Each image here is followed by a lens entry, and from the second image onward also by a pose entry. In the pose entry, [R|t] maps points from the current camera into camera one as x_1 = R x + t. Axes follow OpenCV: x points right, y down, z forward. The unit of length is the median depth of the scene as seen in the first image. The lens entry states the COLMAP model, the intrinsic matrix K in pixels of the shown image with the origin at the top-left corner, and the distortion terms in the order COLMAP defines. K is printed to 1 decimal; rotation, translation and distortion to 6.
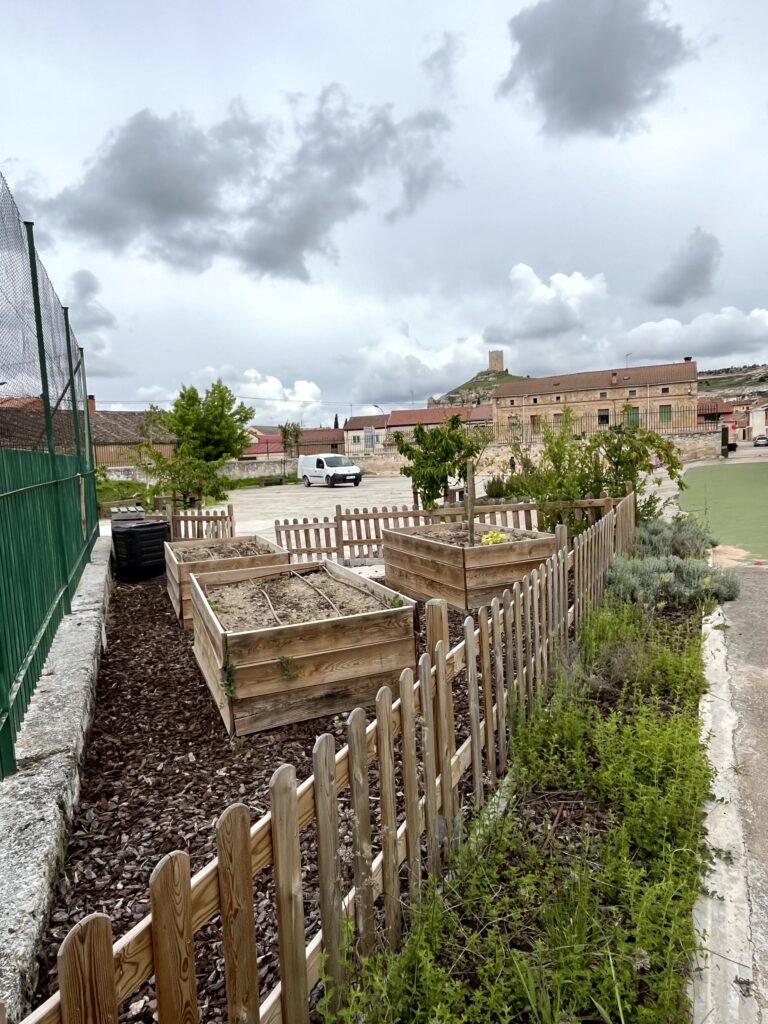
lens RADIAL K [[615.0, 0, 384.0], [0, 615.0, 512.0], [0, 0, 1]] dist [-0.002734, -0.000948]
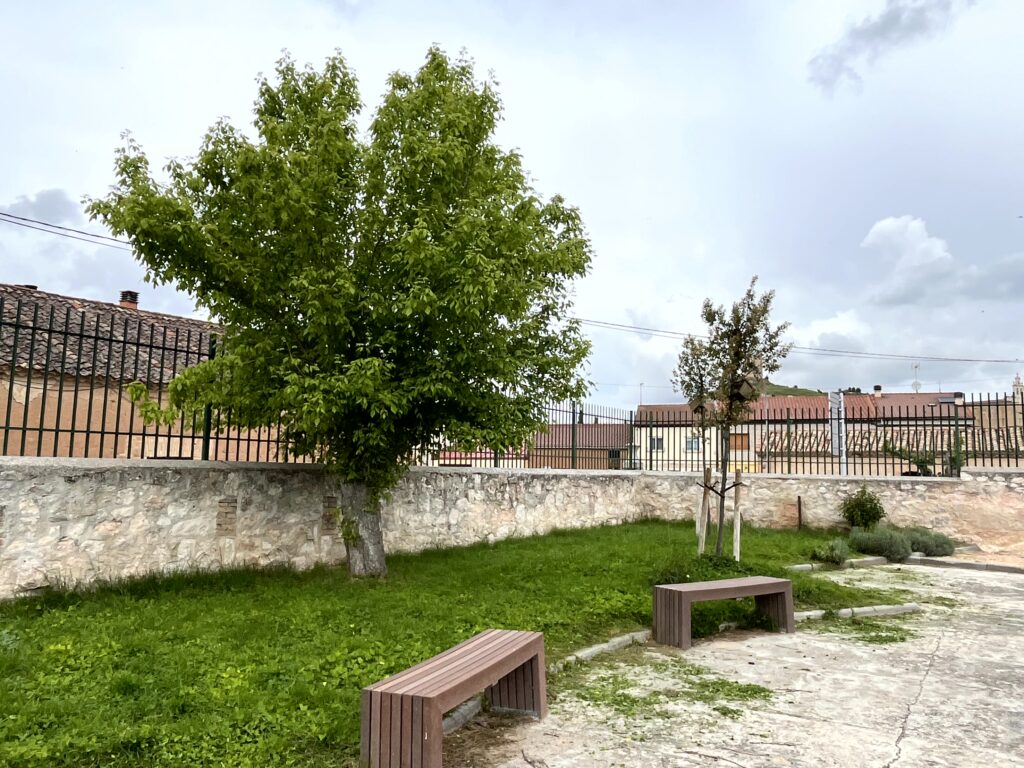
lens RADIAL K [[736.5, 0, 512.0], [0, 736.5, 384.0], [0, 0, 1]] dist [0.000566, 0.000106]
pose [[0.992853, 0.045938, -0.110145, -0.191670], [-0.068397, 0.975362, -0.209740, -0.053130], [0.097796, 0.215775, 0.971533, 0.700069]]
